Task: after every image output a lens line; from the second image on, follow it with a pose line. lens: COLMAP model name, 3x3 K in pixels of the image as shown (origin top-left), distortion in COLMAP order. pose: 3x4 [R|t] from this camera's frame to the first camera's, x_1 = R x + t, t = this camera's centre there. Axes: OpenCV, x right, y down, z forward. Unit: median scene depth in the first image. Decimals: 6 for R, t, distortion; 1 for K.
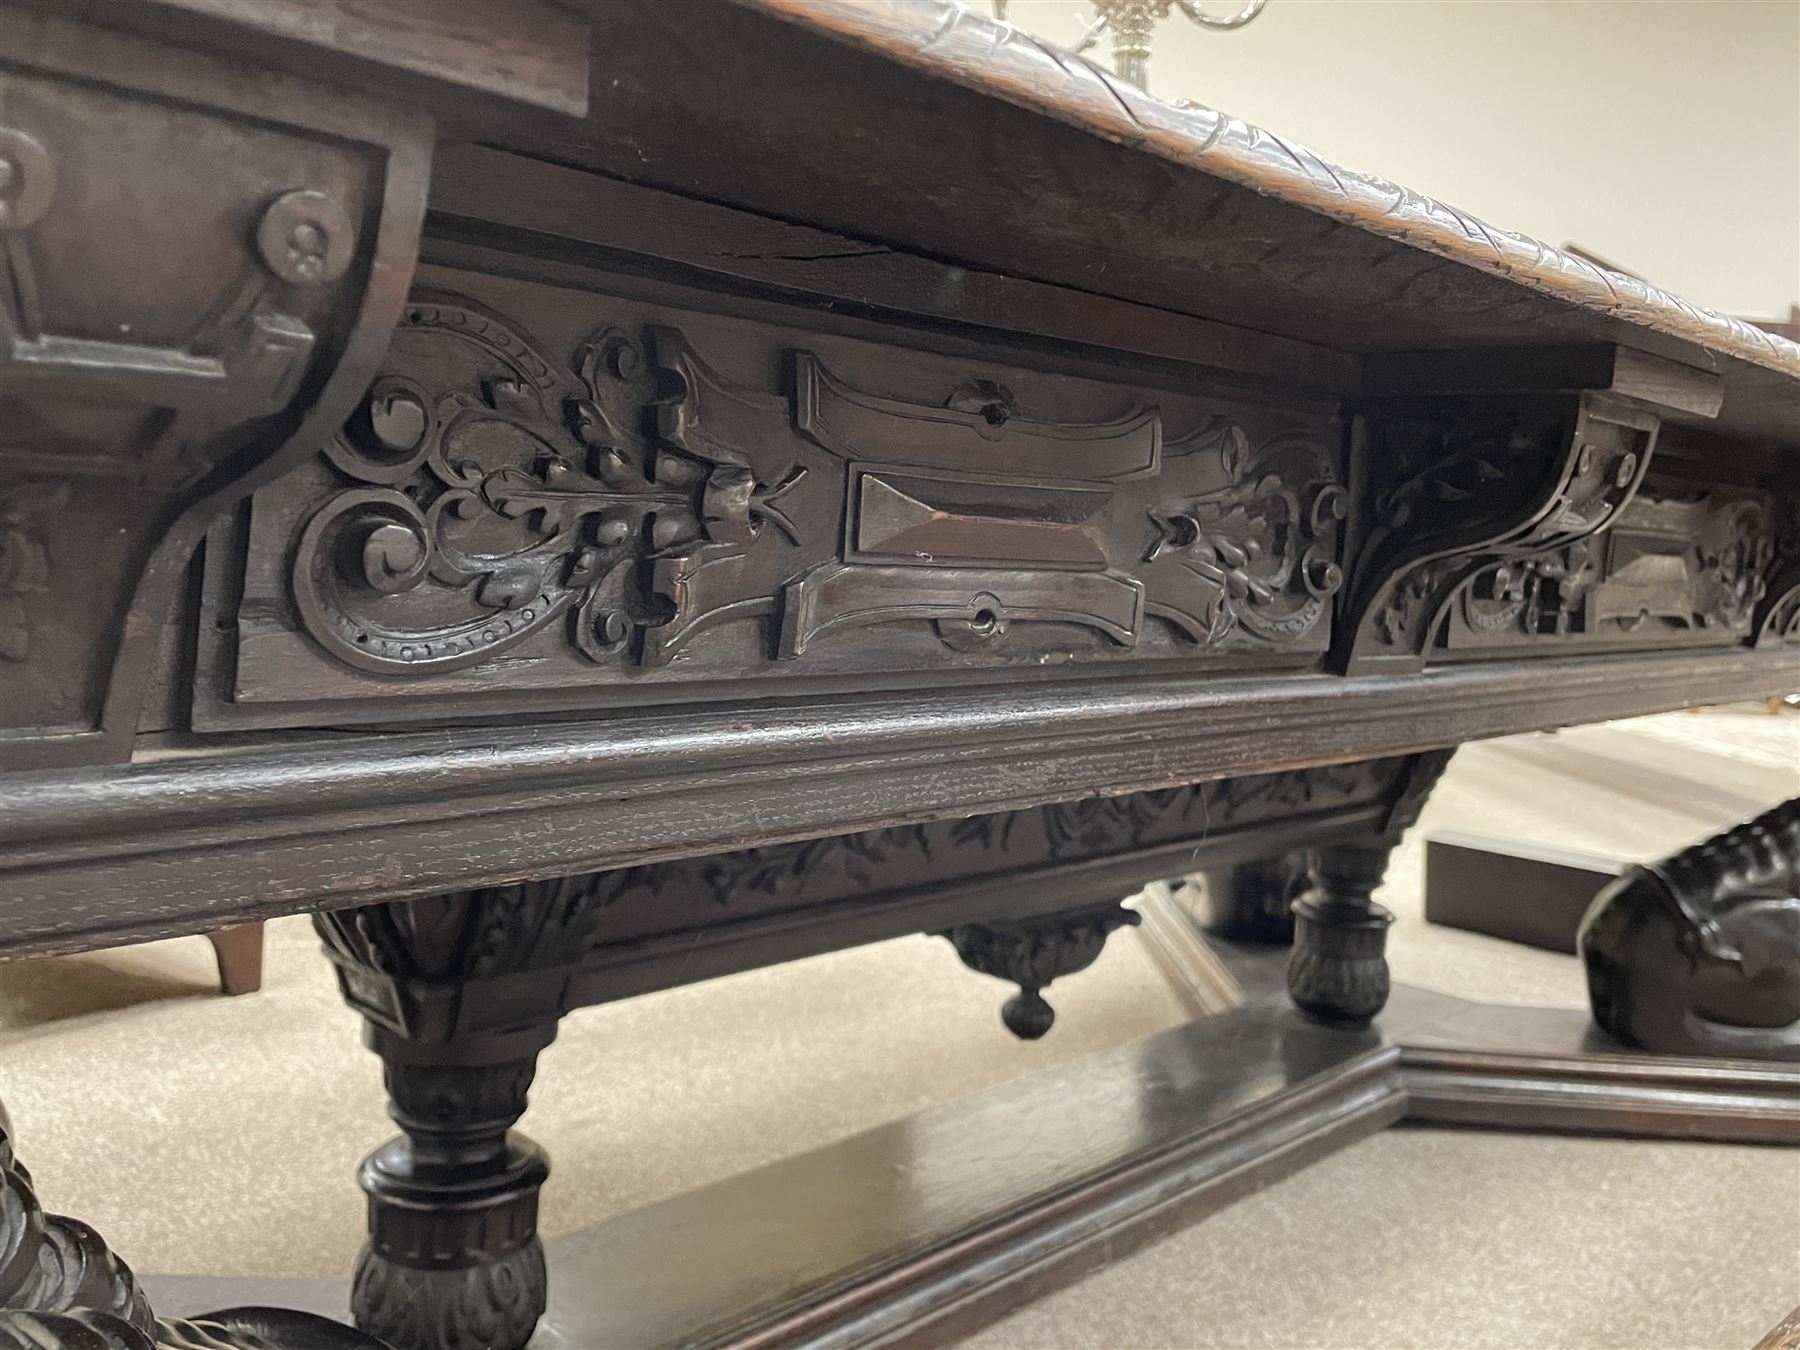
lens RADIAL K [[1629.2, 0, 913.8], [0, 1629.2, 654.3], [0, 0, 1]] dist [0.094183, -0.127957]
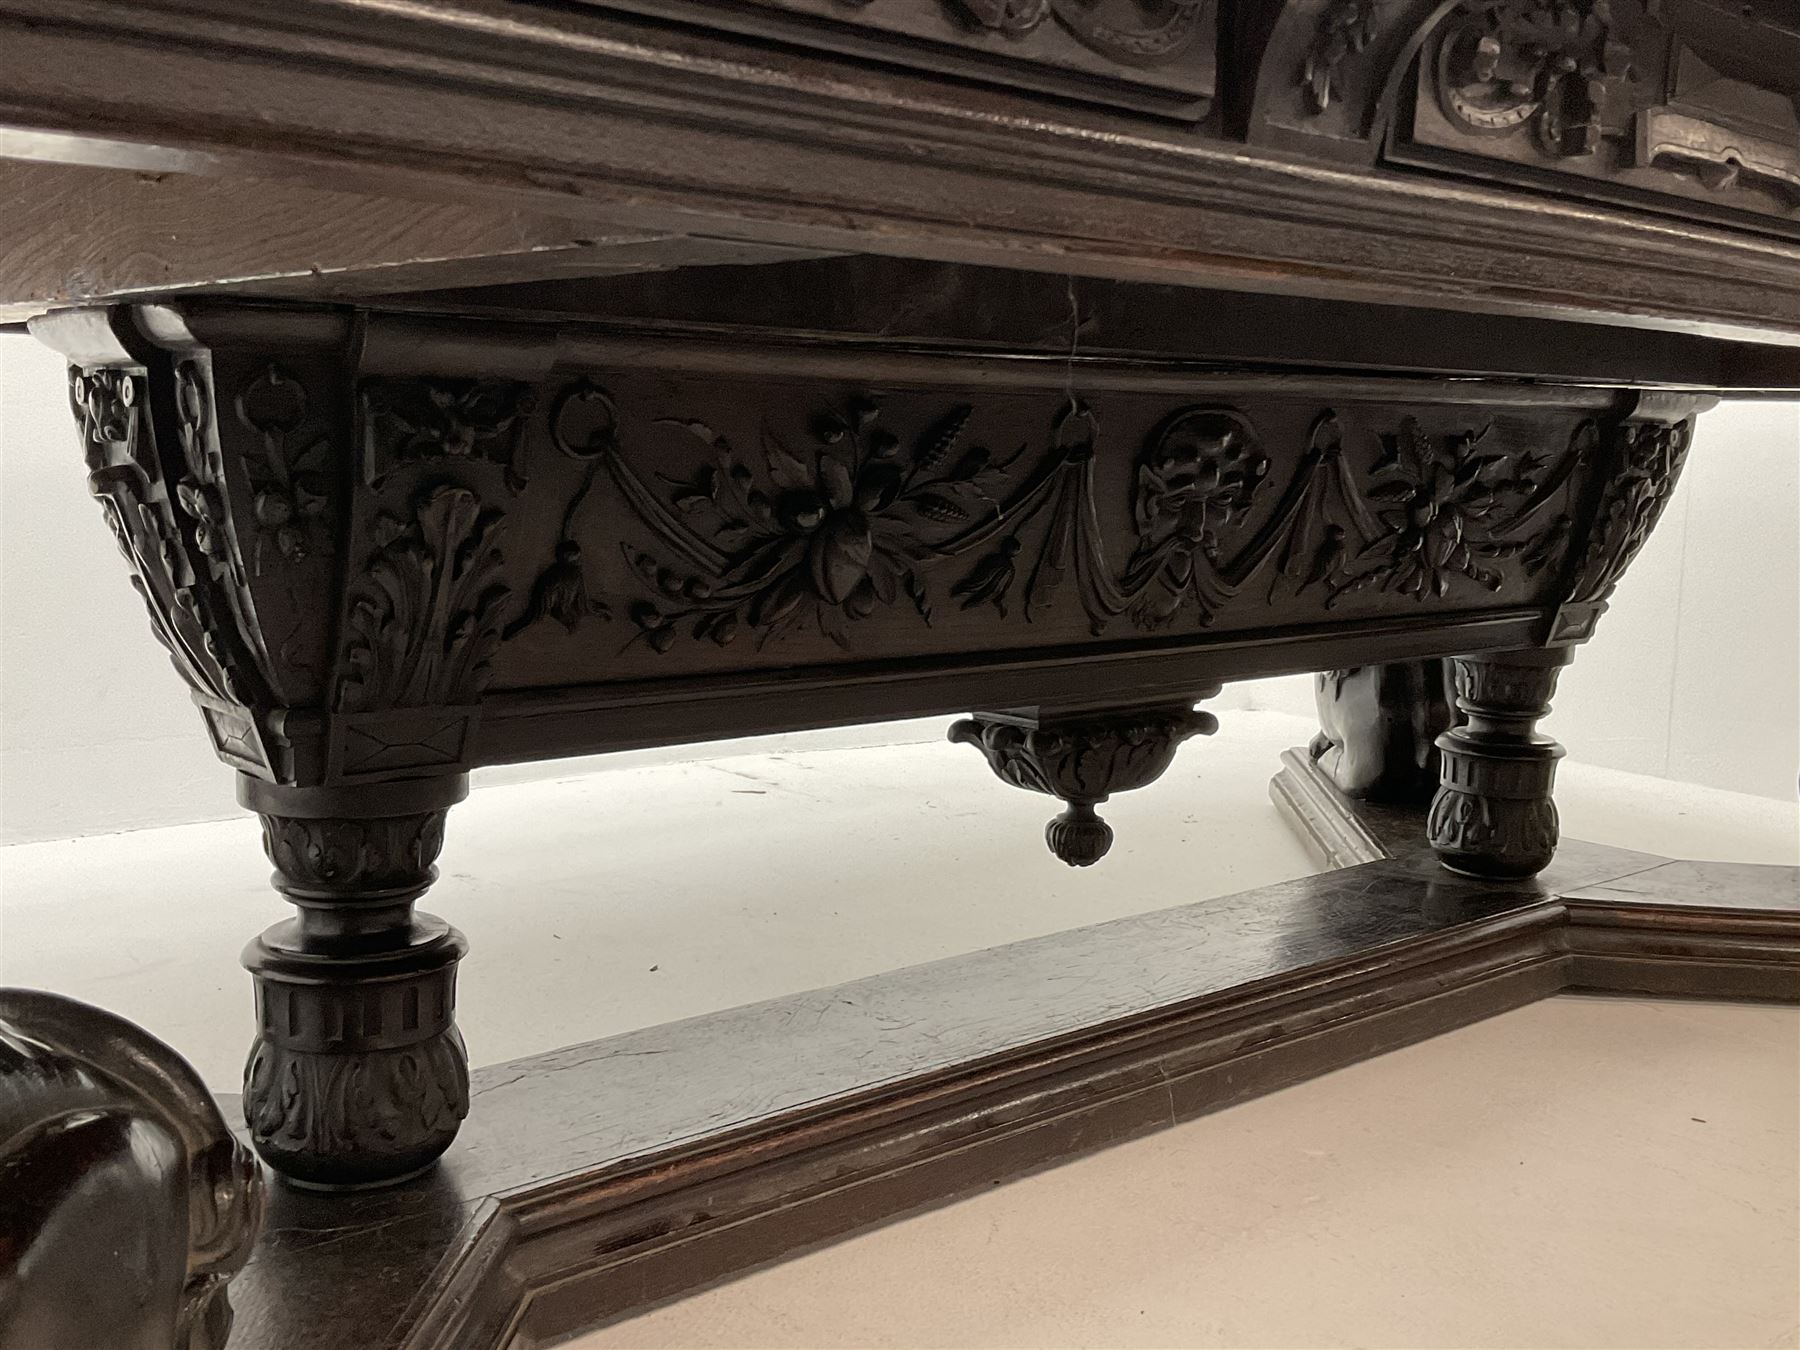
lens RADIAL K [[1843.8, 0, 892.0], [0, 1843.8, 668.0], [0, 0, 1]] dist [0.124224, -0.251262]
pose [[0.993314, -0.021000, -0.113516, 0.096186], [0.025343, 0.998996, 0.036955, 0.110432], [0.112626, -0.039585, 0.992849, 0.052129]]
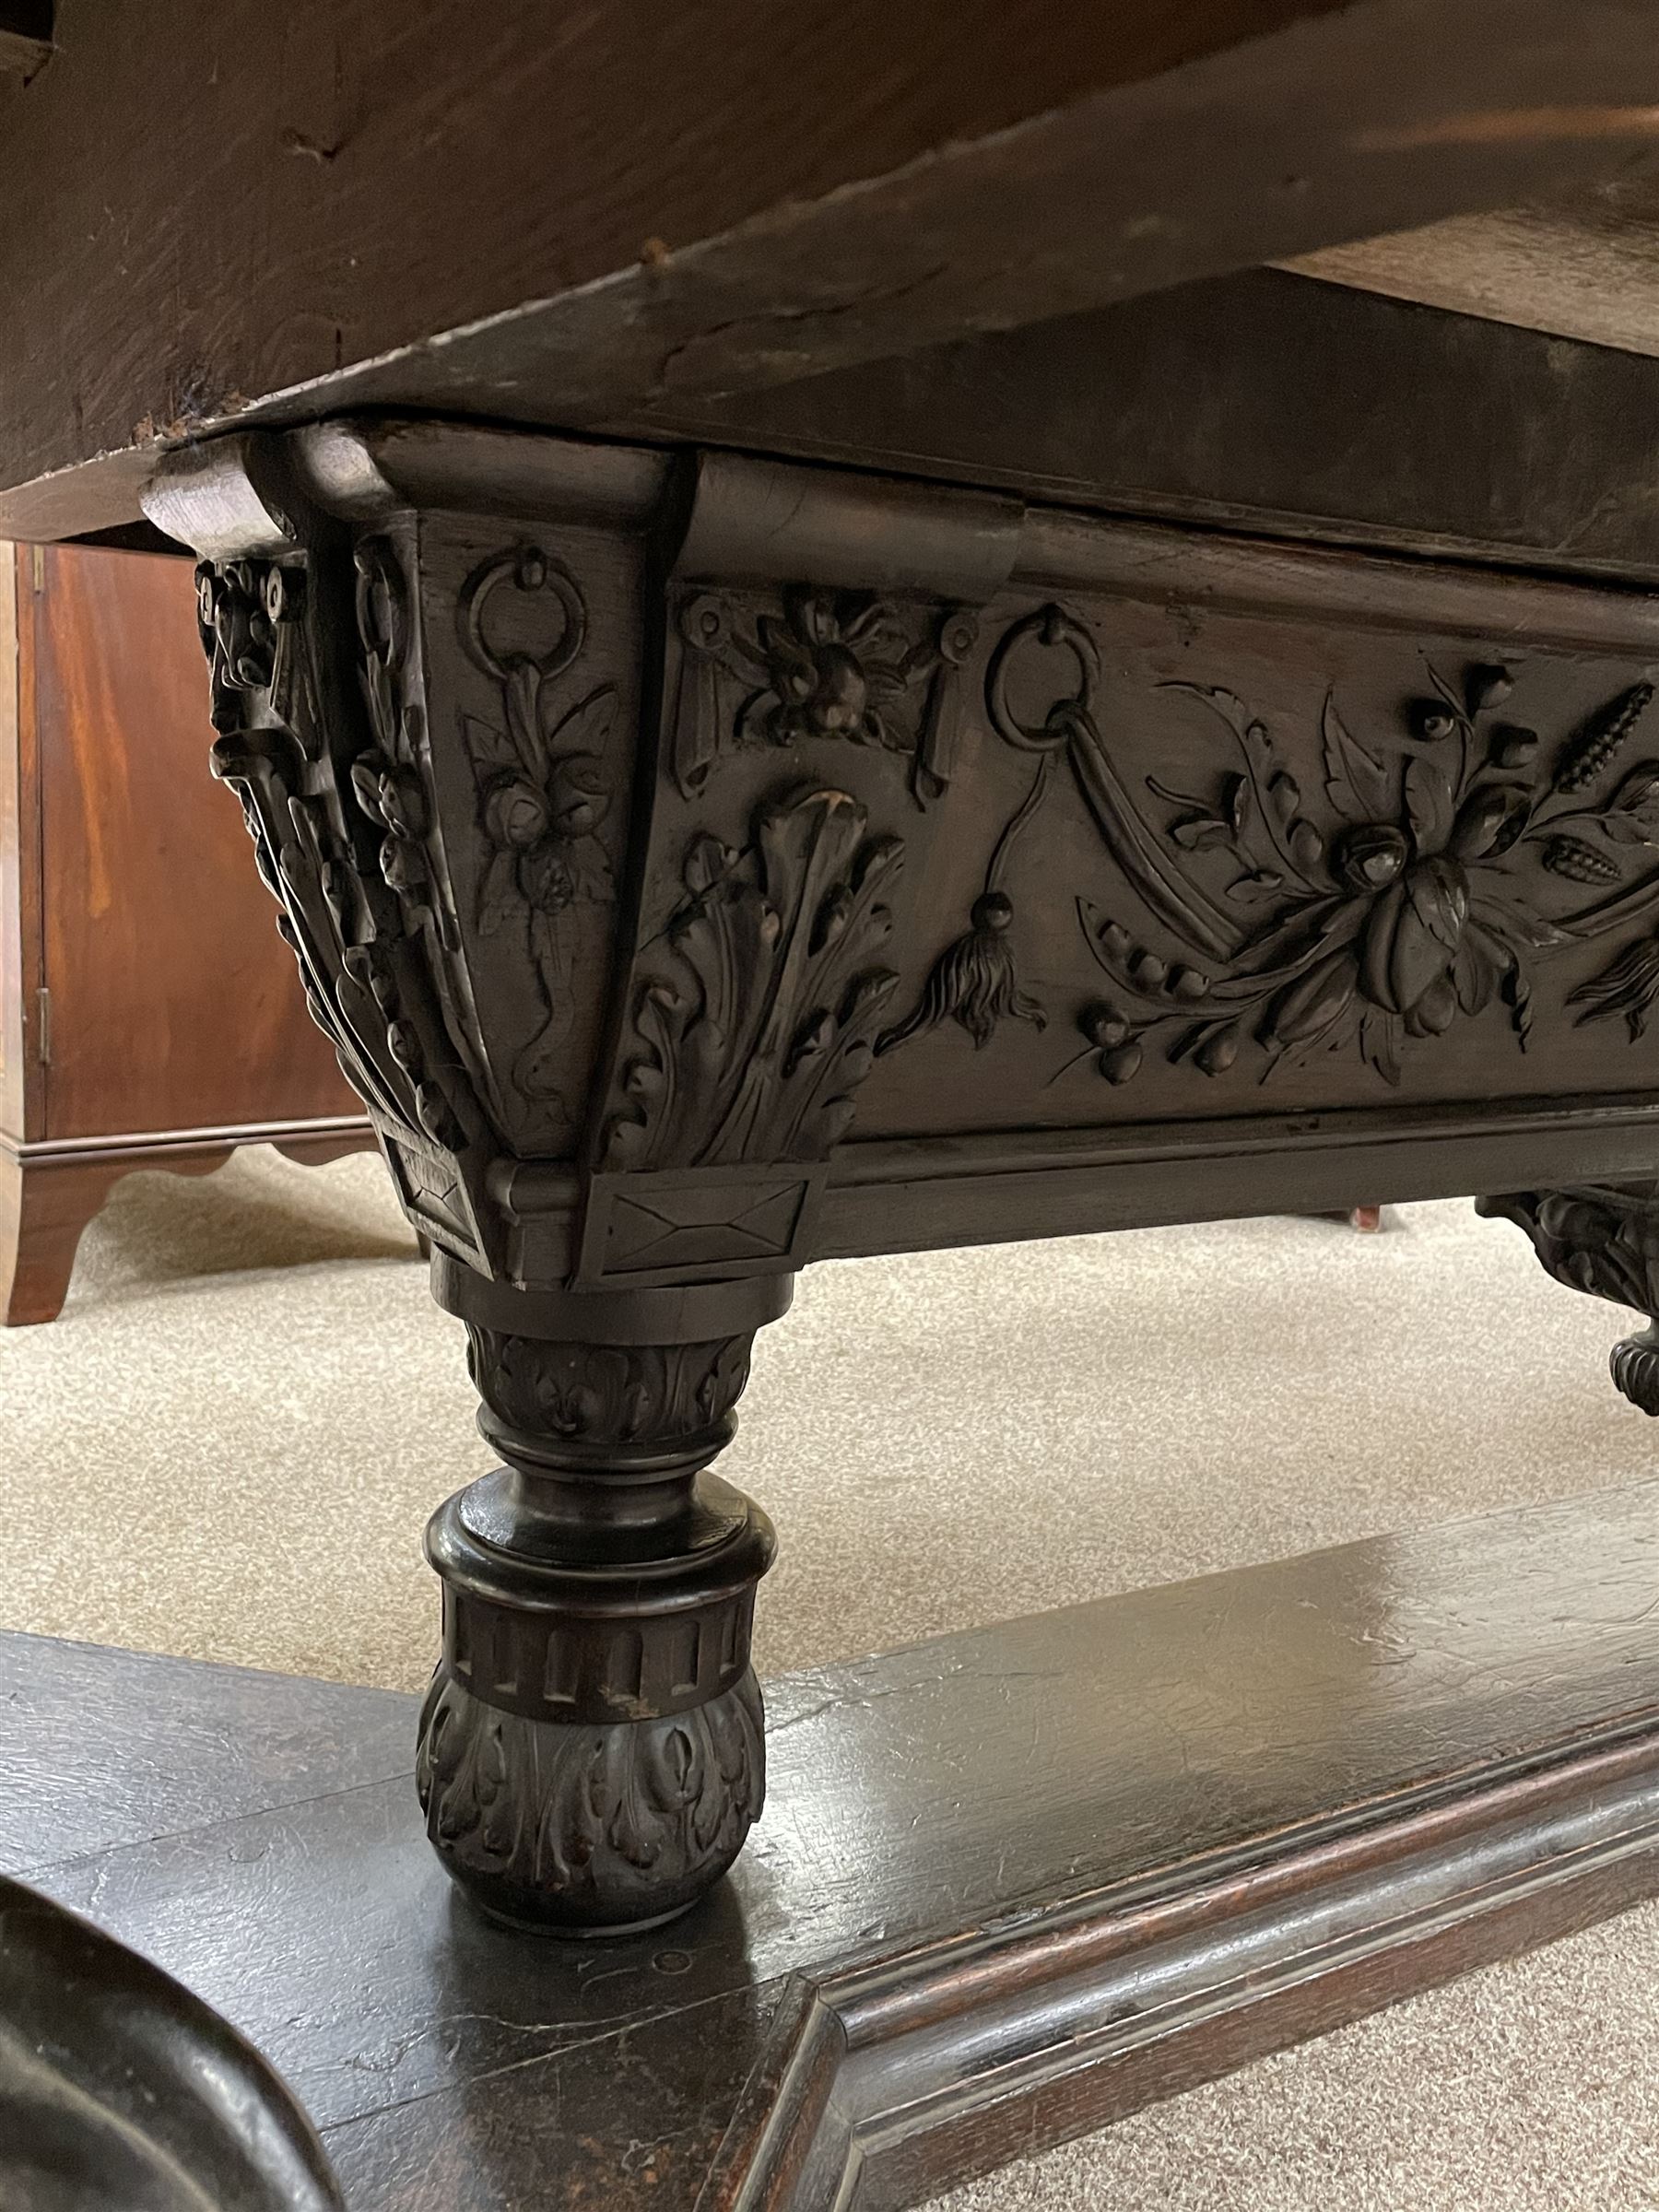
lens RADIAL K [[1970.8, 0, 843.2], [0, 1970.8, 1082.1], [0, 0, 1]] dist [0.111101, -0.154801]
pose [[0.966493, 0.043418, -0.252994, -0.036622], [-0.025662, 0.996997, 0.073066, 0.094557], [0.255406, -0.064125, 0.964705, 0.332881]]
